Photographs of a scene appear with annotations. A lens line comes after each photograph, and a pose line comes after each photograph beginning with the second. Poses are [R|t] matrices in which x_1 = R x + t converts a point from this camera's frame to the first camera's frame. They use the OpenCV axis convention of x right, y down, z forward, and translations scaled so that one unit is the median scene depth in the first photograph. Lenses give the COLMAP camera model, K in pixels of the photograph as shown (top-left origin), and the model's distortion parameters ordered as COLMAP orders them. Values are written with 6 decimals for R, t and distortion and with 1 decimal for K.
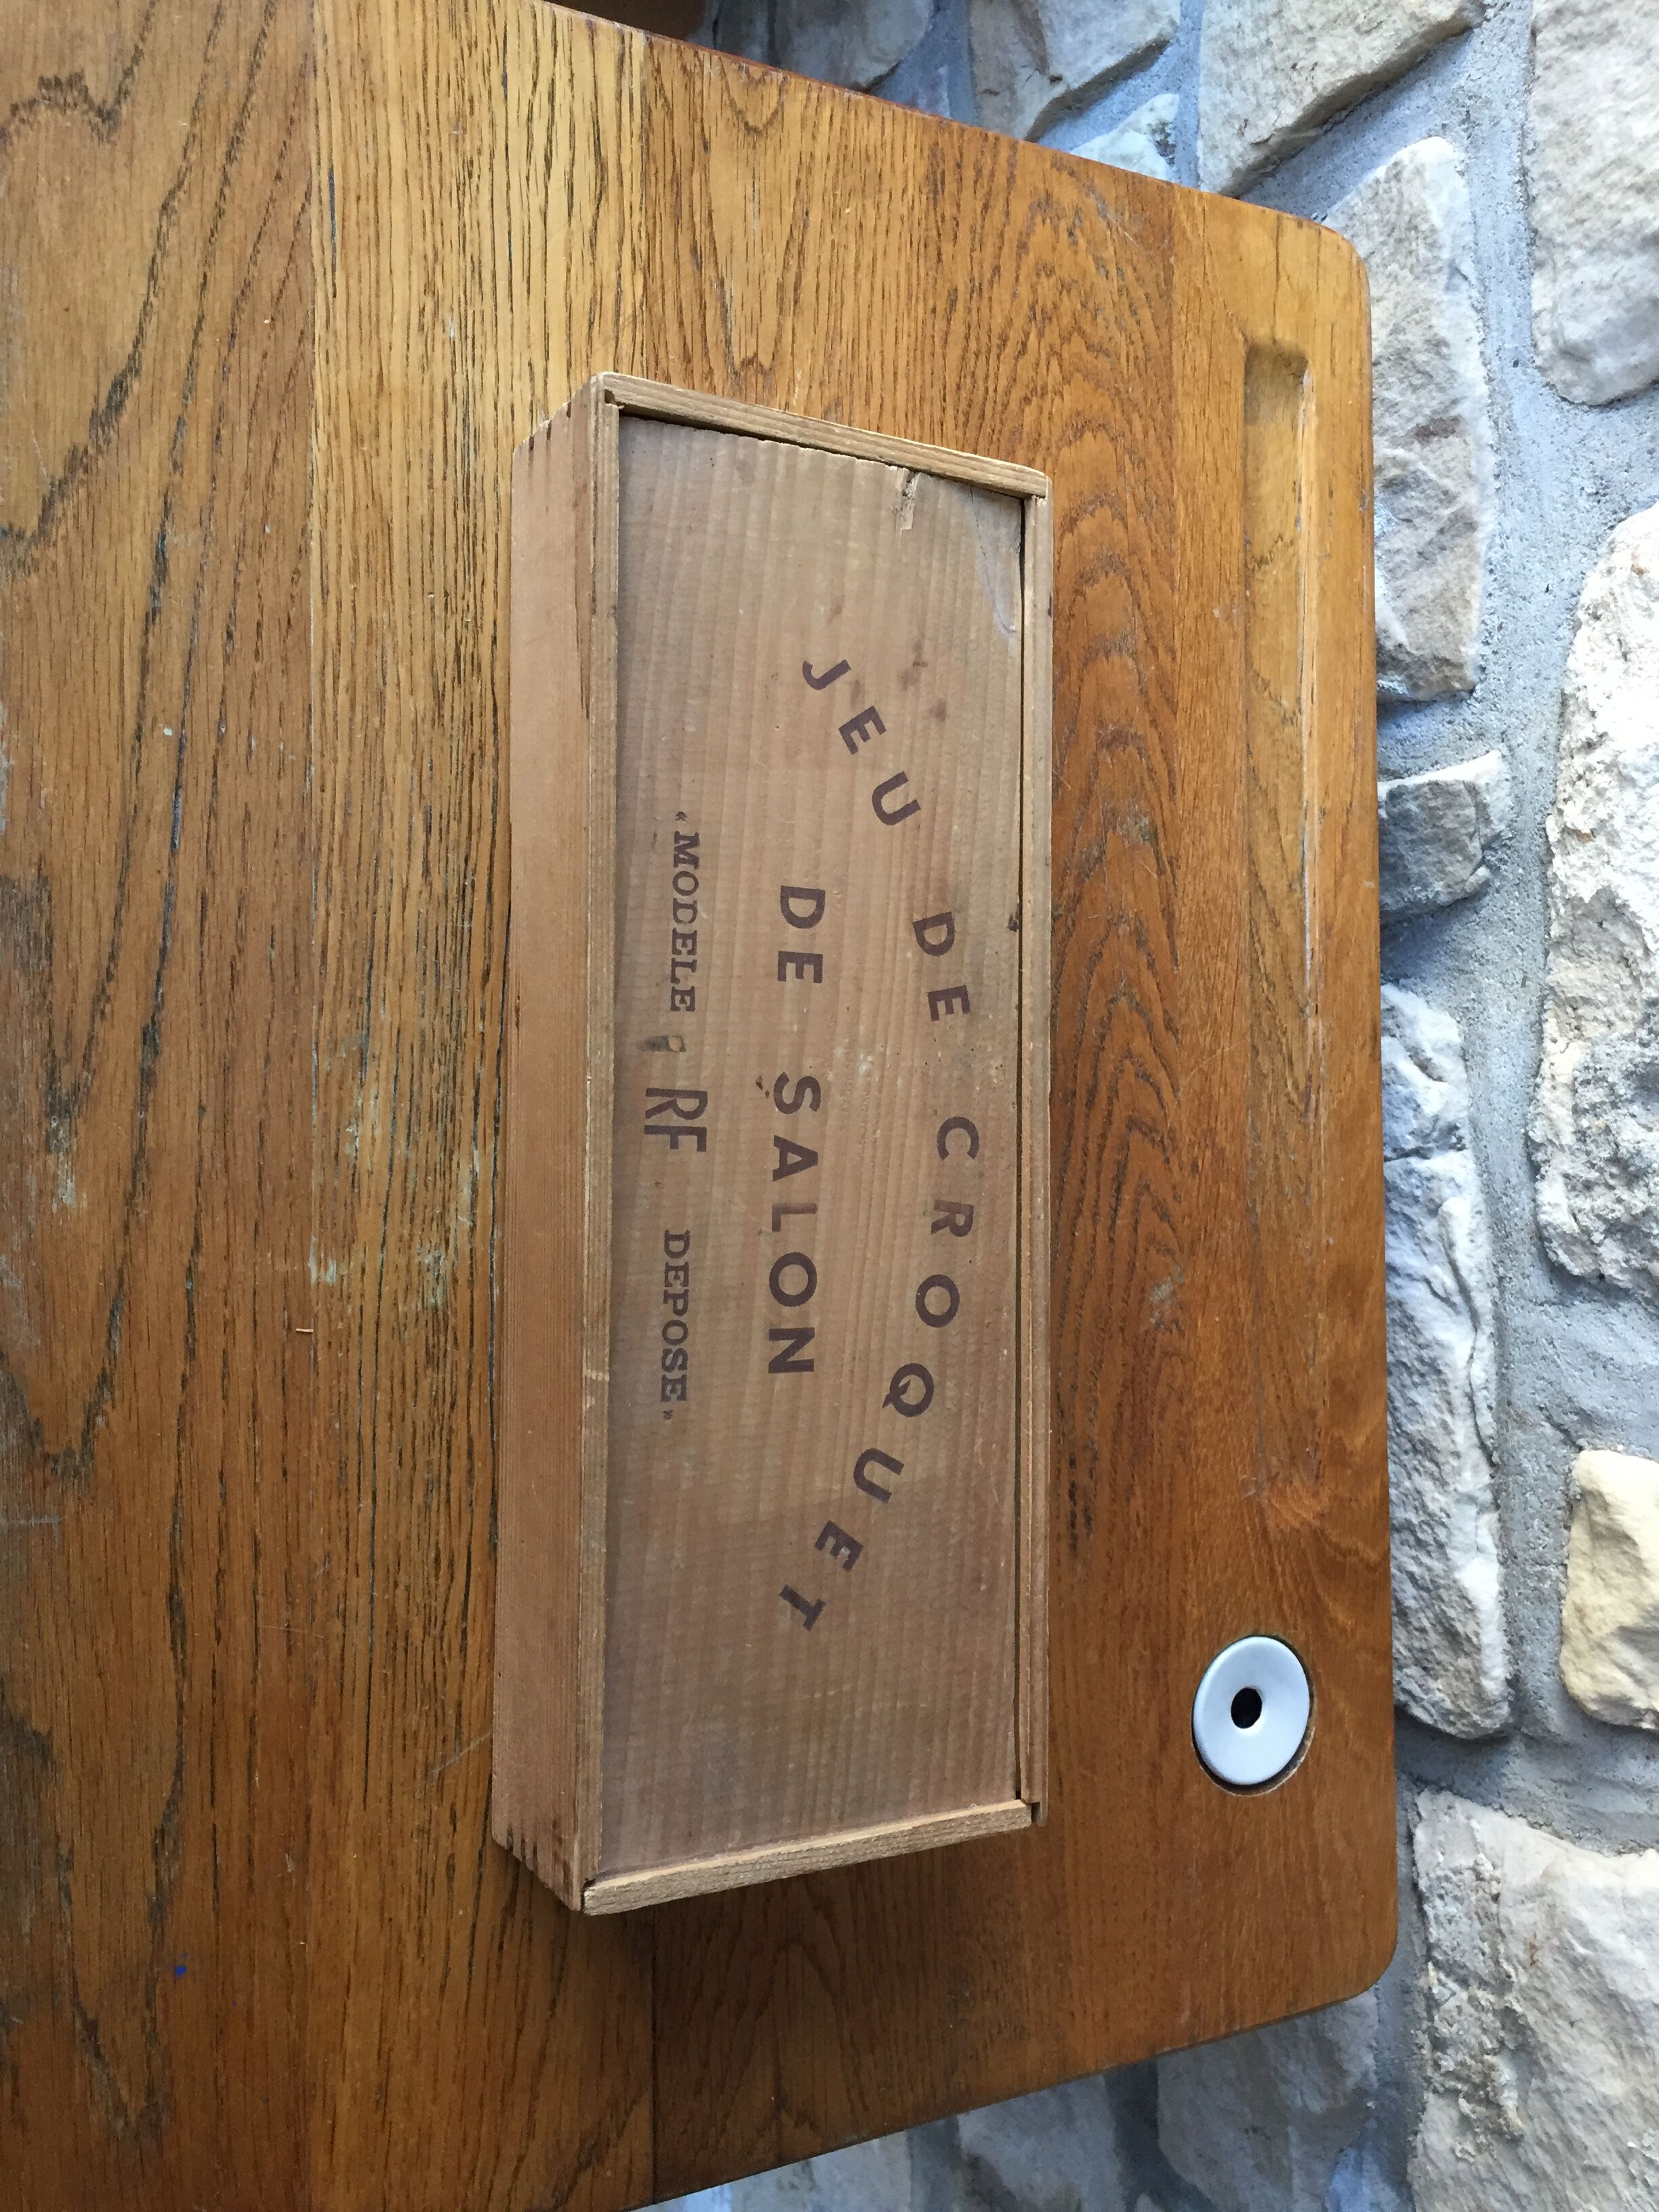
lens RADIAL K [[1921.5, 0, 828.0], [0, 1921.5, 1102.4], [0, 0, 1]] dist [0.082782, -0.126558]
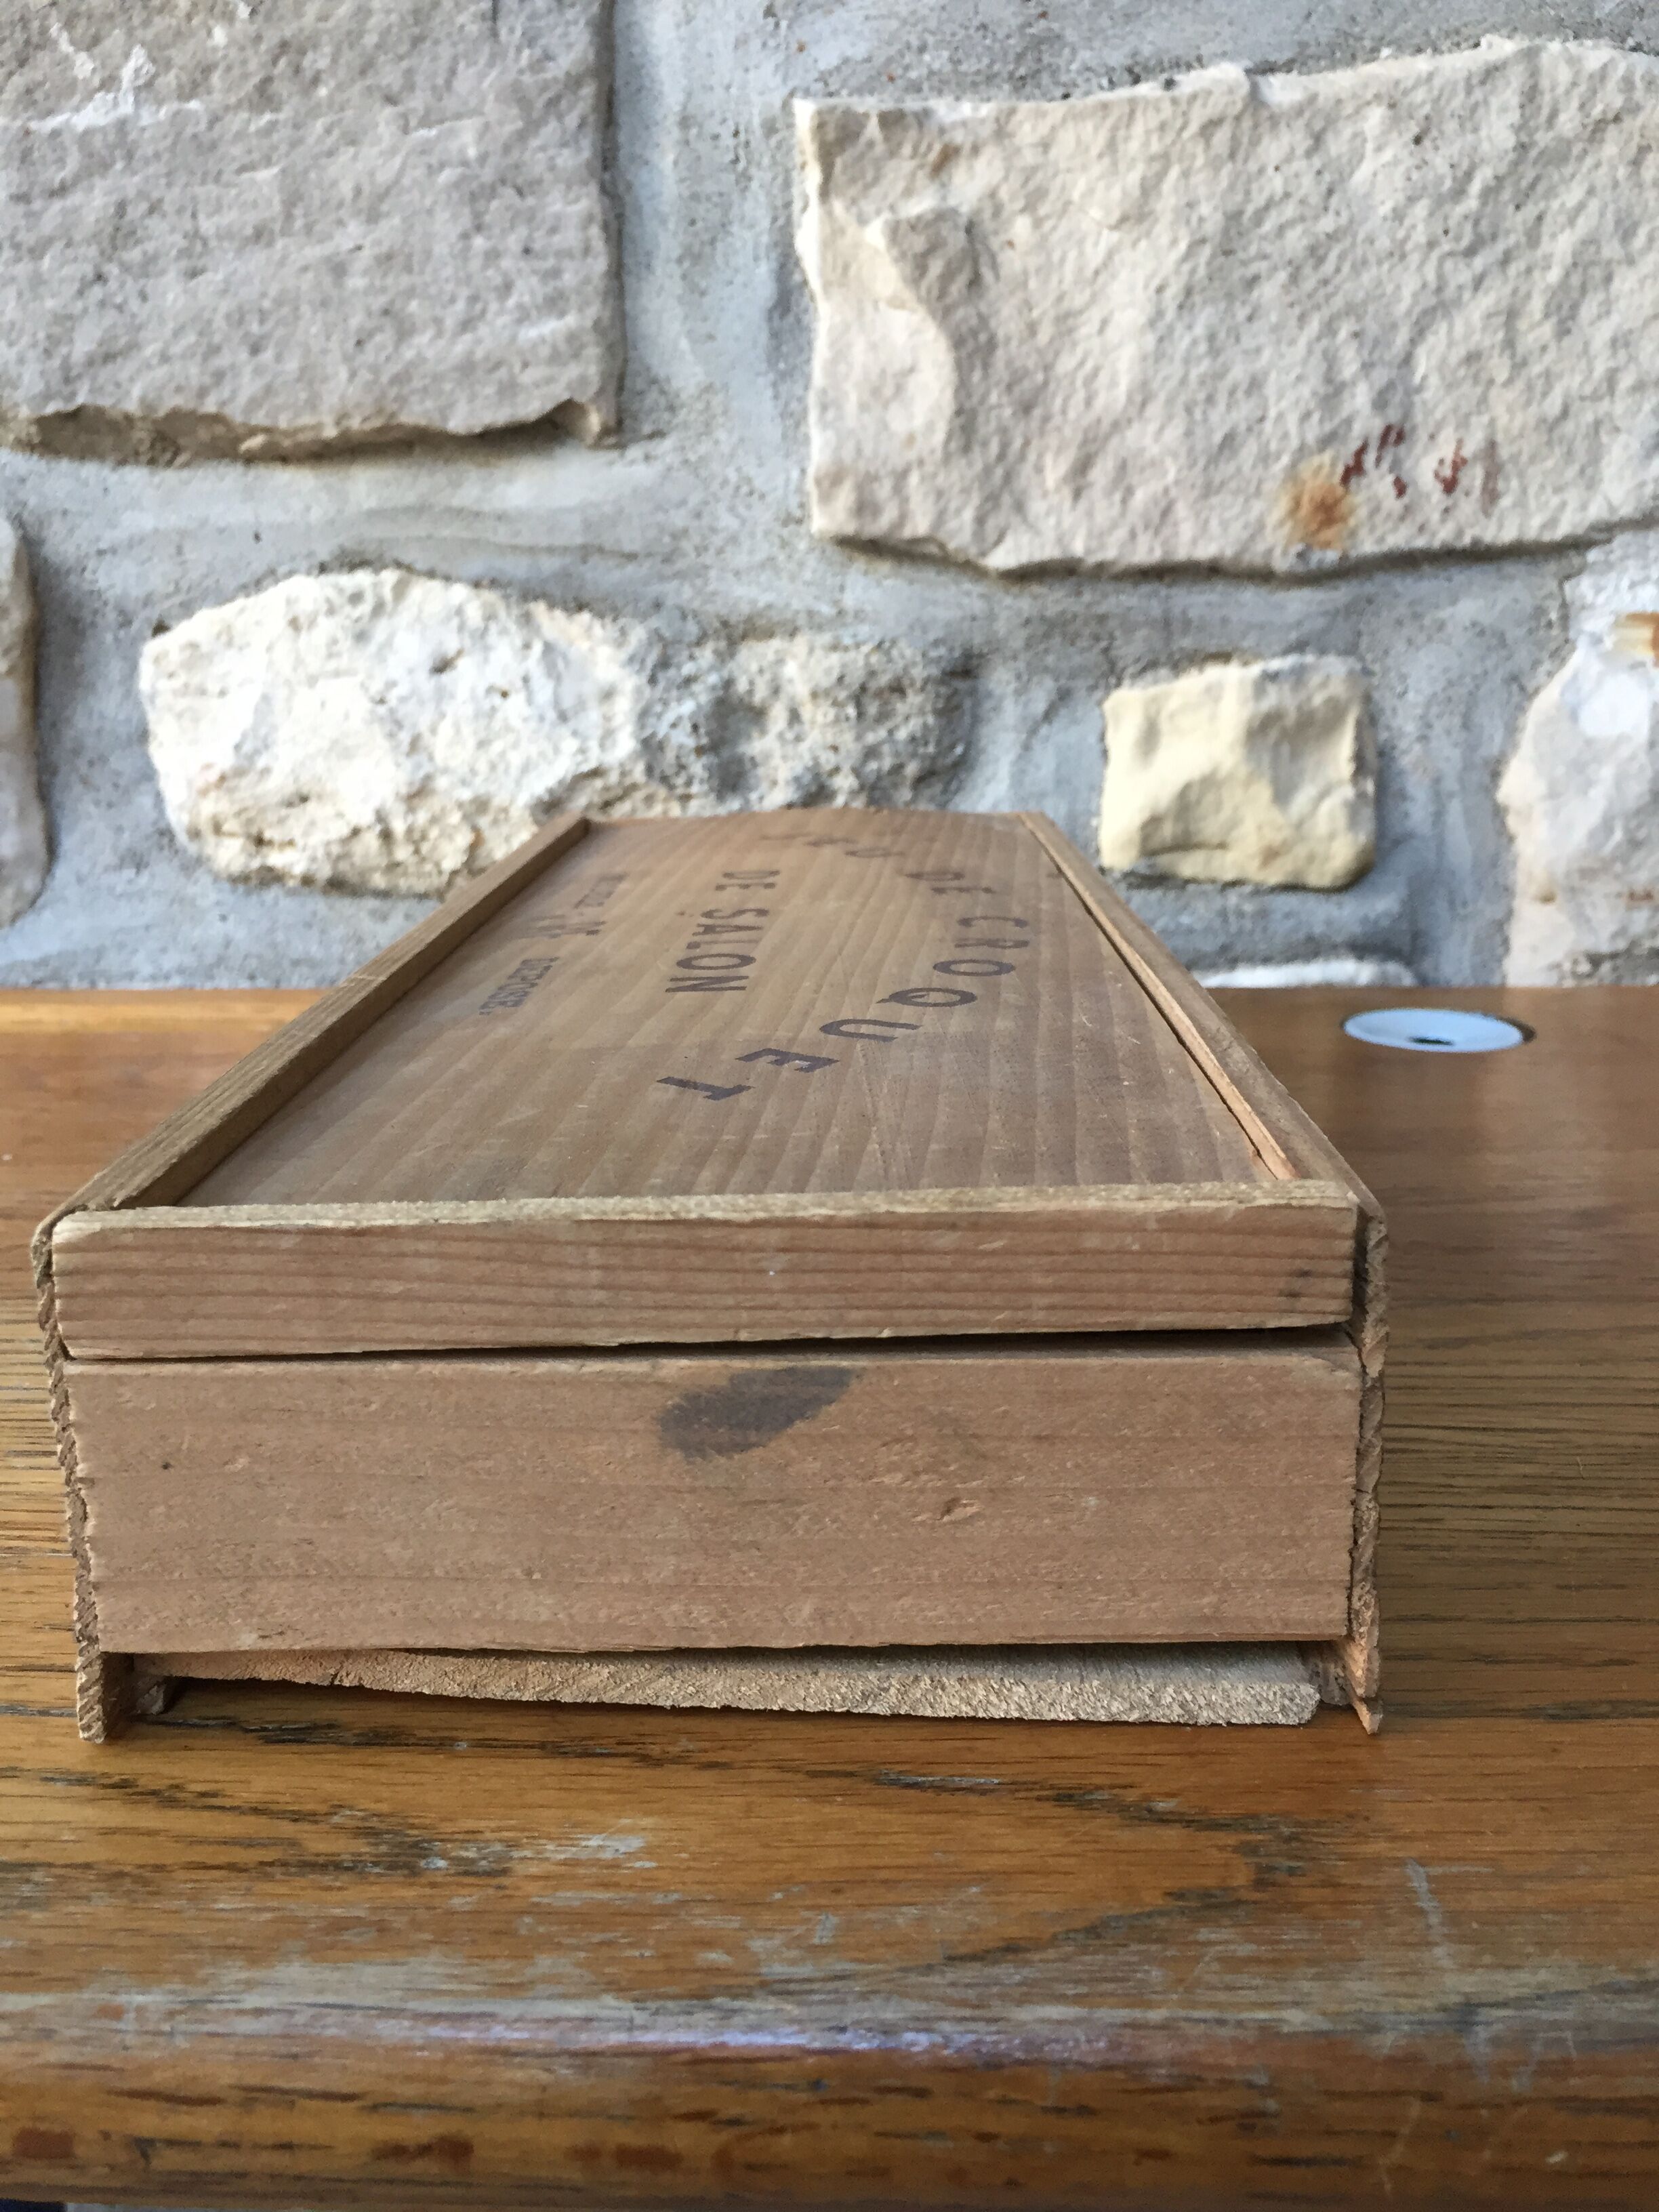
lens RADIAL K [[1935.3, 0, 834.7], [0, 1935.3, 1081.1], [0, 0, 1]] dist [0.082040, -0.144392]
pose [[0.031871, -0.673276, 0.738704, -0.411536], [0.999491, 0.020408, -0.024522, 0.070306], [0.001435, 0.739110, 0.673583, 0.421904]]
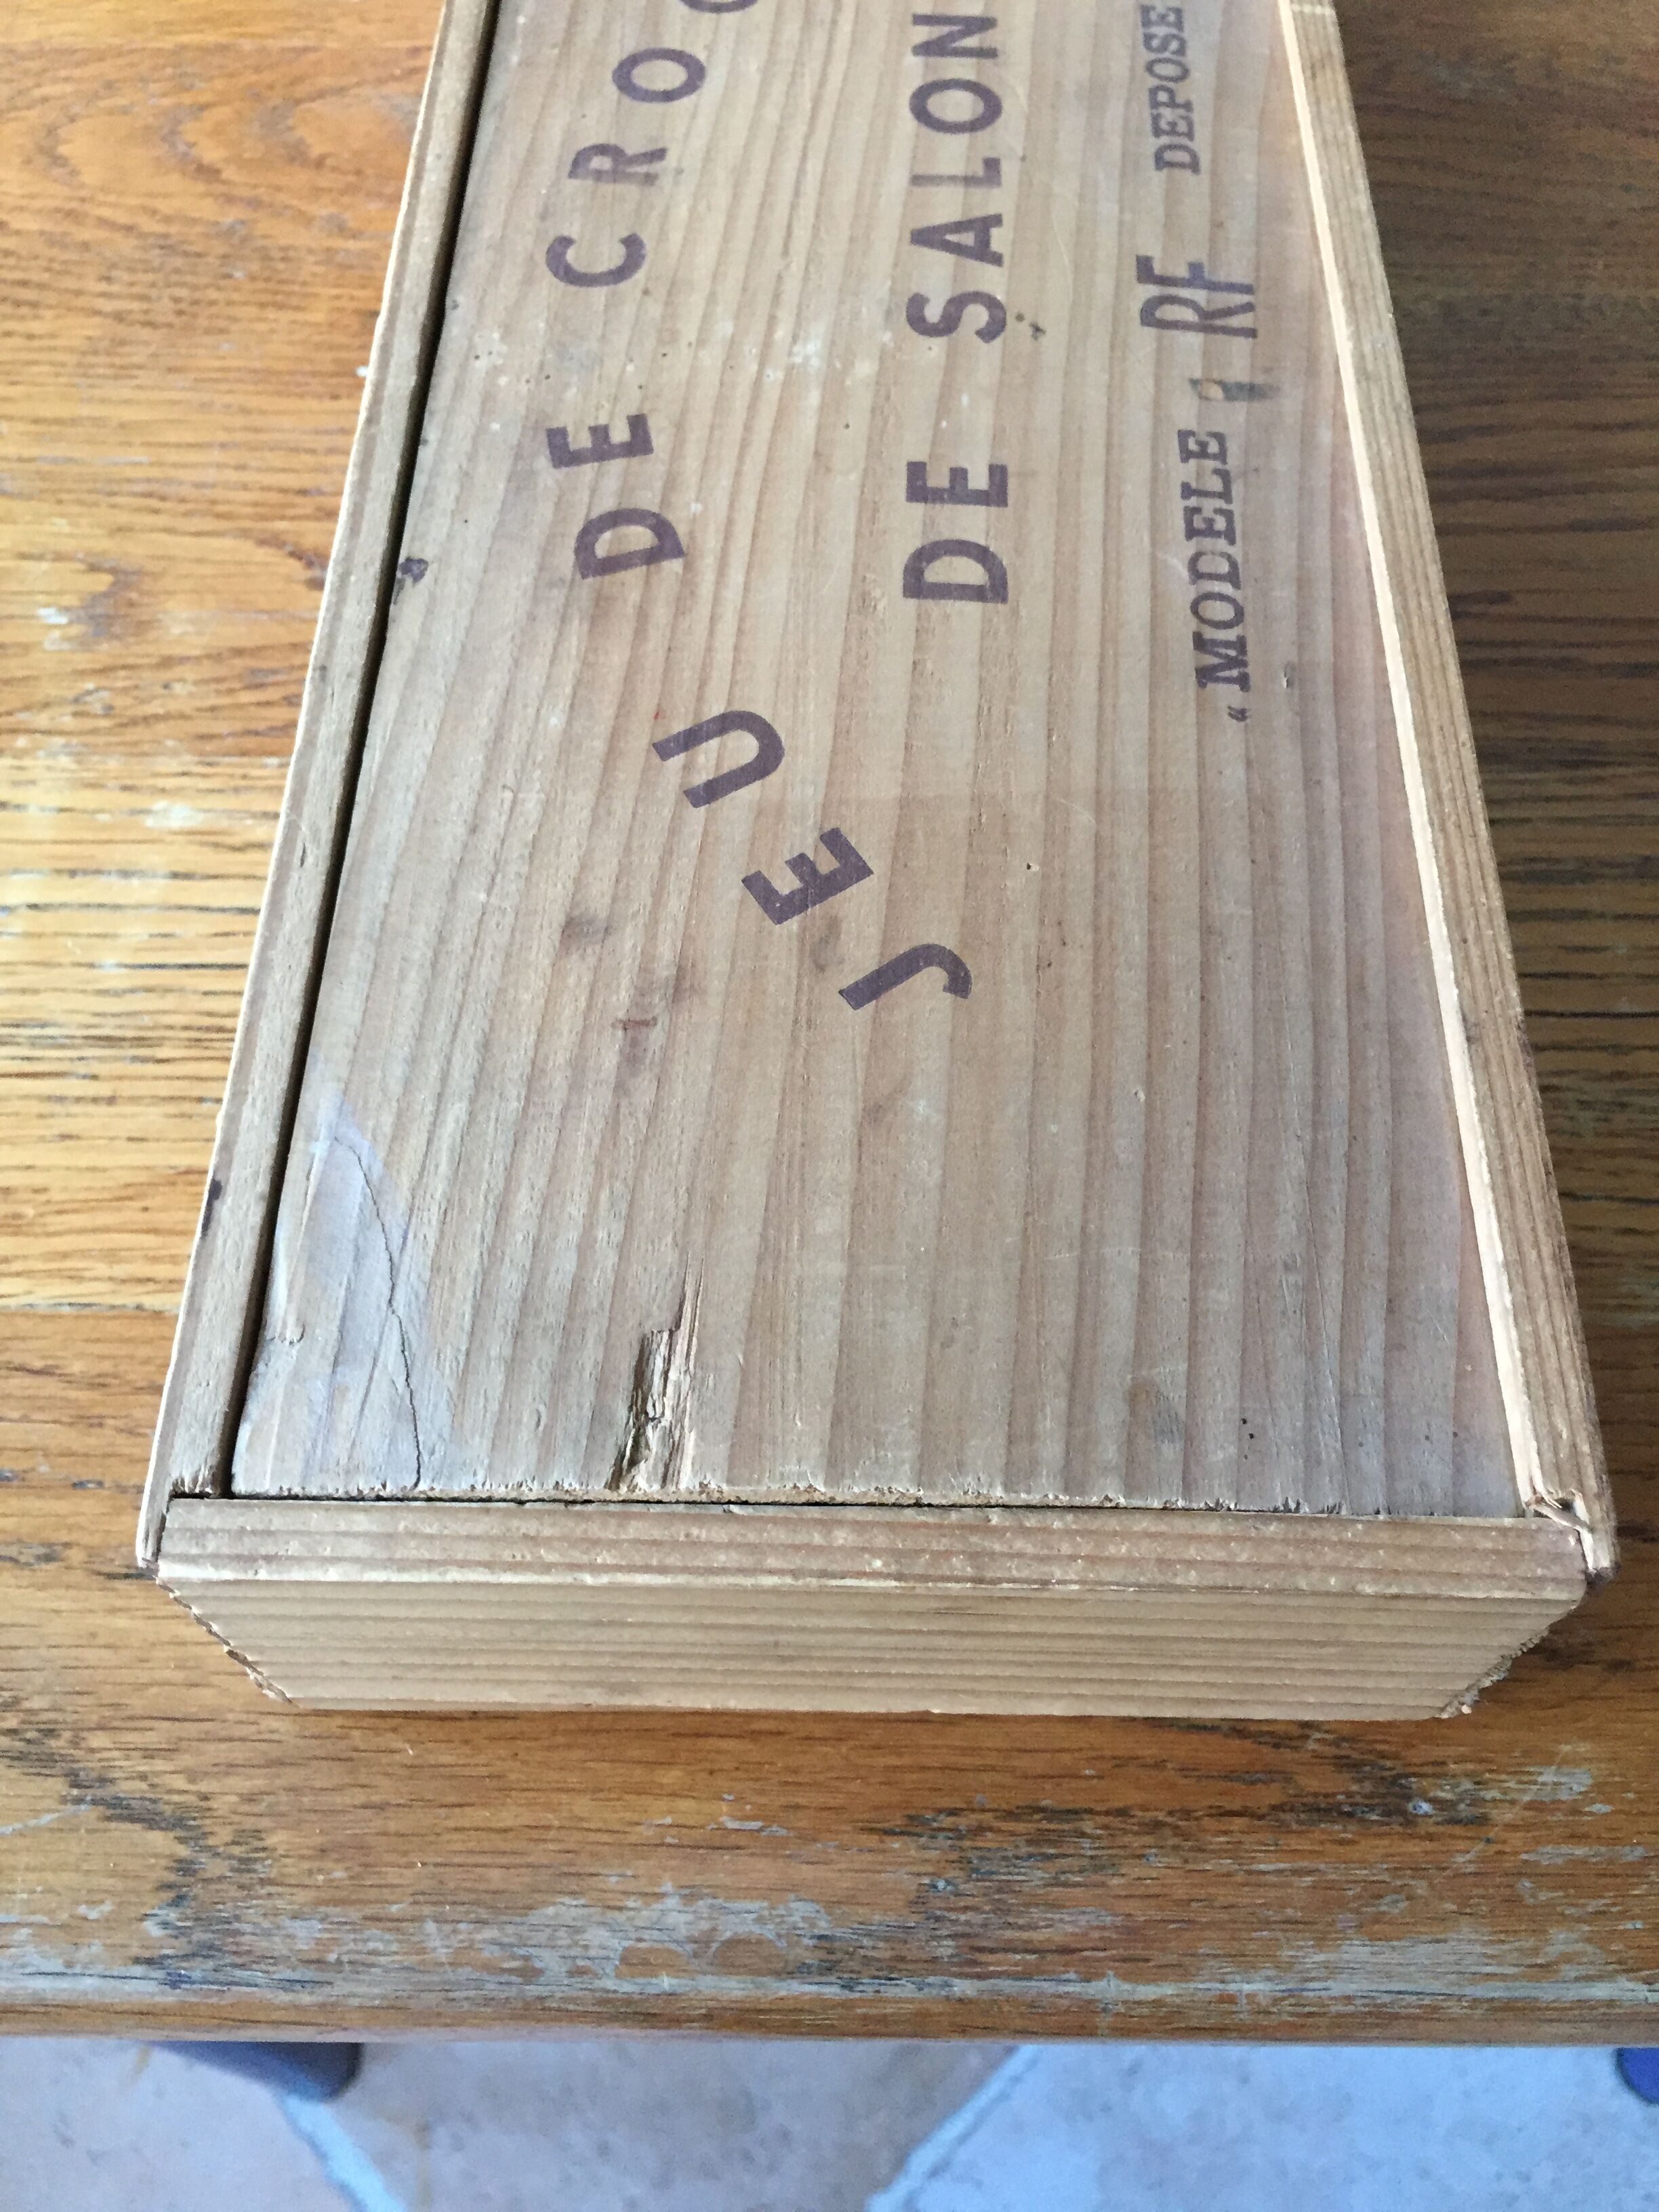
lens RADIAL K [[1938.9, 0, 829.5], [0, 1938.9, 1106.0], [0, 0, 1]] dist [0.078171, -0.122038]
pose [[0.013487, -0.999130, 0.039471, -0.173082], [0.999666, 0.014344, 0.021497, -0.103551], [-0.022044, 0.039168, 0.998989, 0.360334]]
